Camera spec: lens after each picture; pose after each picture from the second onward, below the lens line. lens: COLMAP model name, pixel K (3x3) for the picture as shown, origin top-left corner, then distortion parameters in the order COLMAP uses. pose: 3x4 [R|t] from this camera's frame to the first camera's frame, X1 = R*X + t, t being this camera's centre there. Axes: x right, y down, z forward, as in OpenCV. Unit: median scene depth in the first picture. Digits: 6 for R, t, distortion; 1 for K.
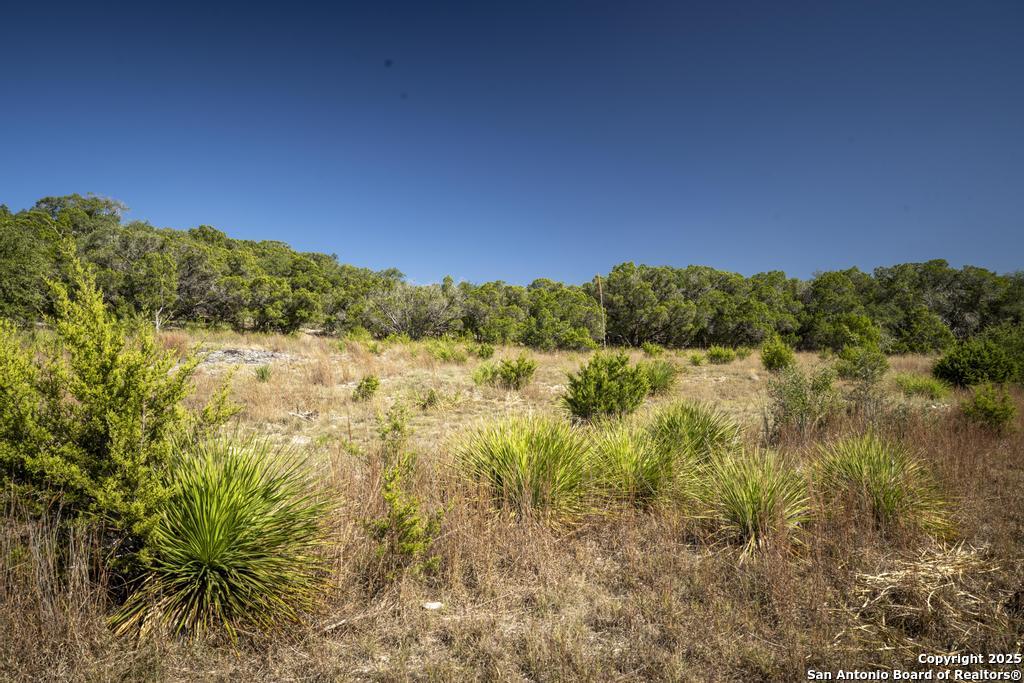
lens RADIAL K [[745.0, 0, 511.7], [0, 745.0, 341.9], [0, 0, 1]] dist [-0.002743, -0.002093]
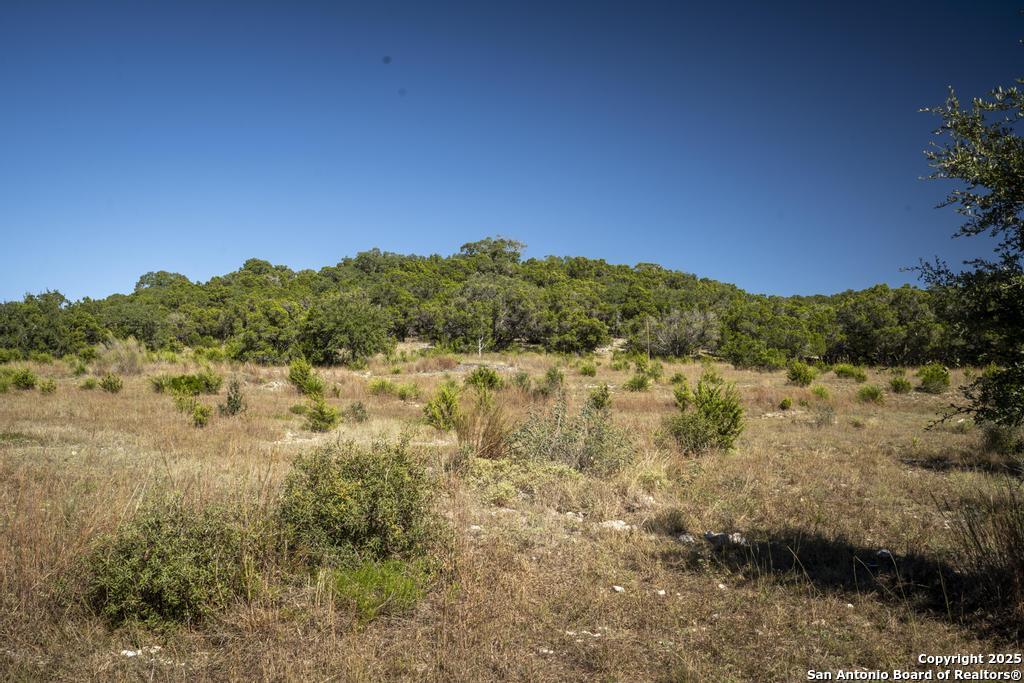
lens RADIAL K [[914.5, 0, 512.2], [0, 914.5, 343.2], [0, 0, 1]] dist [0.000517, -0.000023]
pose [[0.832576, -0.008773, -0.553842, 0.381625], [0.003340, 0.999936, -0.010818, -0.009315], [0.553901, 0.007157, 0.832552, -0.320840]]
